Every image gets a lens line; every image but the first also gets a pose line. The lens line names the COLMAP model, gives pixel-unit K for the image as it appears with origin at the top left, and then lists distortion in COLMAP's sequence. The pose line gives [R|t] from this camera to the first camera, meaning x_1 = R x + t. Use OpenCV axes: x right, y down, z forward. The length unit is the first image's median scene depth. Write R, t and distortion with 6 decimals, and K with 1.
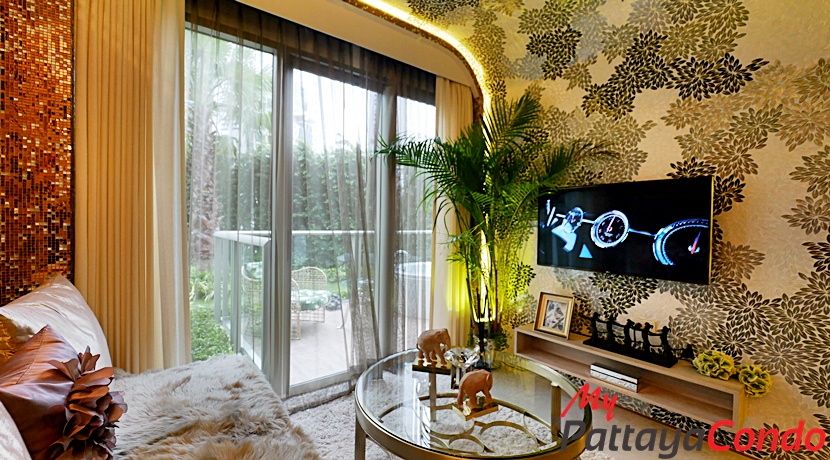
lens RADIAL K [[341.6, 0, 409.5], [0, 341.6, 230.0], [0, 0, 1]] dist [-0.009117, 0.000433]
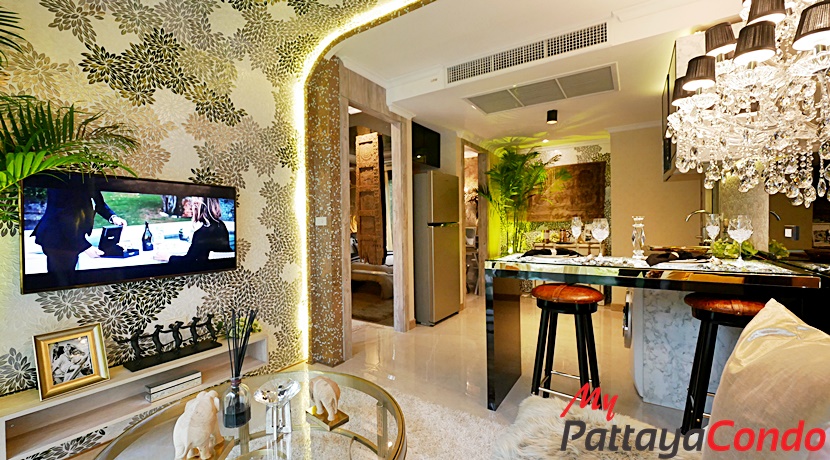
lens RADIAL K [[341.6, 0, 407.7], [0, 341.6, 230.5], [0, 0, 1]] dist [-0.009117, 0.000433]
pose [[-0.323719, -0.025667, 0.945805, -0.471370], [0.022730, 0.999133, 0.034894, -0.017027], [-0.945880, 0.032794, -0.322854, 0.649999]]
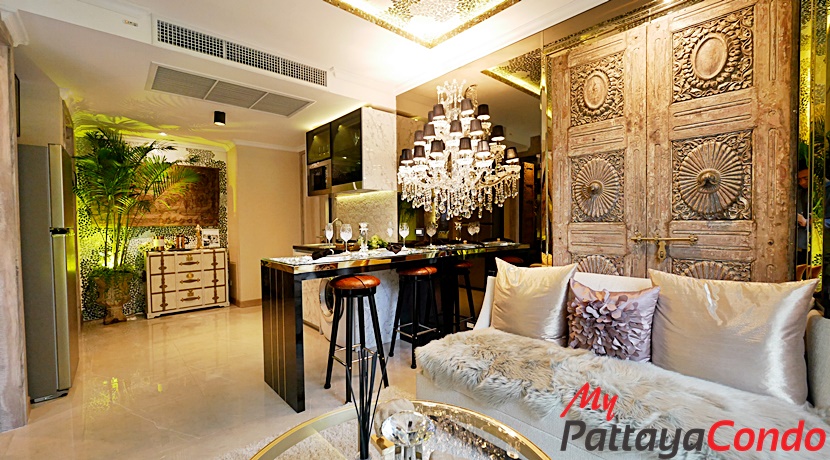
lens RADIAL K [[341.6, 0, 409.5], [0, 341.6, 230.2], [0, 0, 1]] dist [-0.009117, 0.000433]
pose [[-0.997712, 0.001401, -0.067587, 0.126349], [-0.001069, 0.999333, 0.036503, -0.029589], [0.067593, 0.036492, -0.997045, 1.126454]]
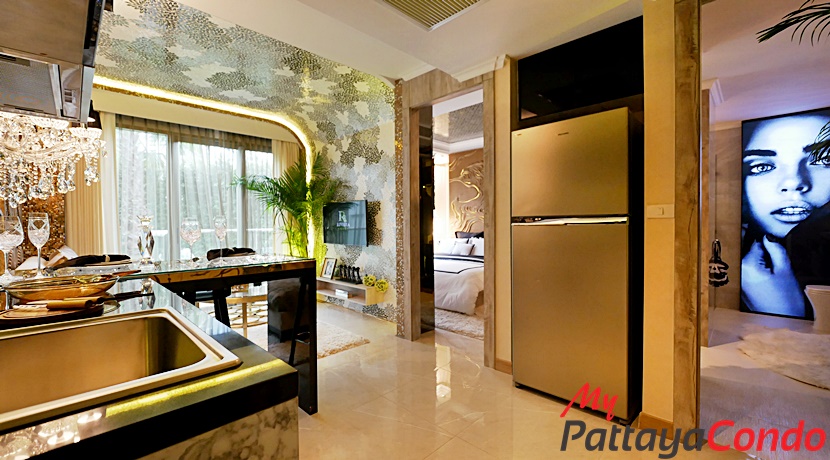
lens RADIAL K [[341.6, 0, 413.1], [0, 341.6, 231.1], [0, 0, 1]] dist [-0.009117, 0.000433]
pose [[0.990496, -0.023706, 0.135480, 0.722599], [0.022609, 0.999698, 0.009628, 0.033076], [-0.135667, -0.006474, 0.990733, -1.112064]]
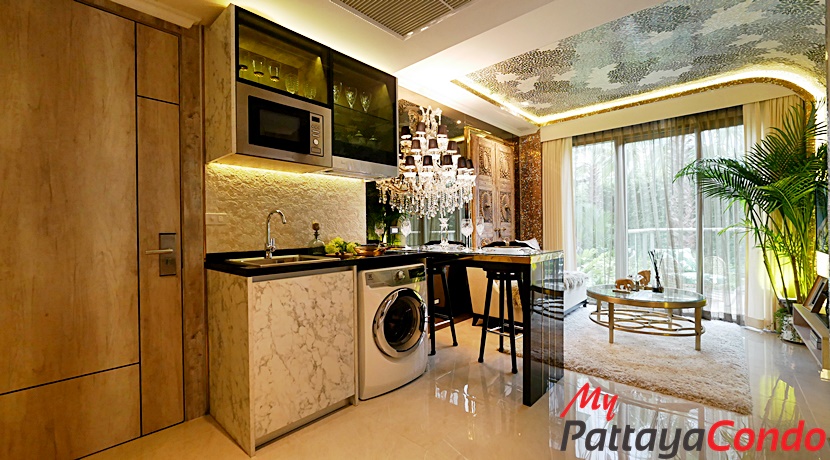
lens RADIAL K [[341.6, 0, 403.1], [0, 341.6, 231.8], [0, 0, 1]] dist [-0.009117, 0.000433]
pose [[0.161341, -0.005500, -0.986883, 1.490767], [0.000982, 0.999985, -0.005412, 0.051424], [0.986898, -0.000096, 0.161344, -0.634840]]
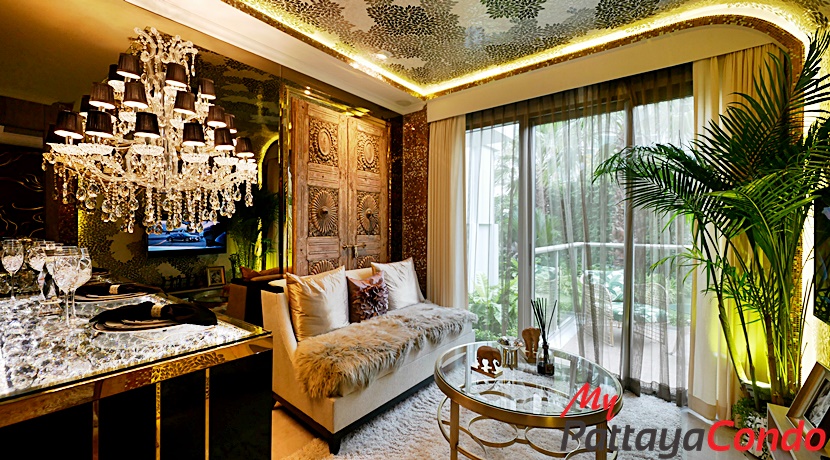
lens RADIAL K [[341.6, 0, 402.0], [0, 341.6, 233.1], [0, 0, 1]] dist [-0.009117, 0.000433]
pose [[0.242326, 0.003356, -0.970189, 0.920590], [-0.016468, 0.999864, -0.000654, -0.034844], [0.970055, 0.016135, 0.242348, 0.167731]]
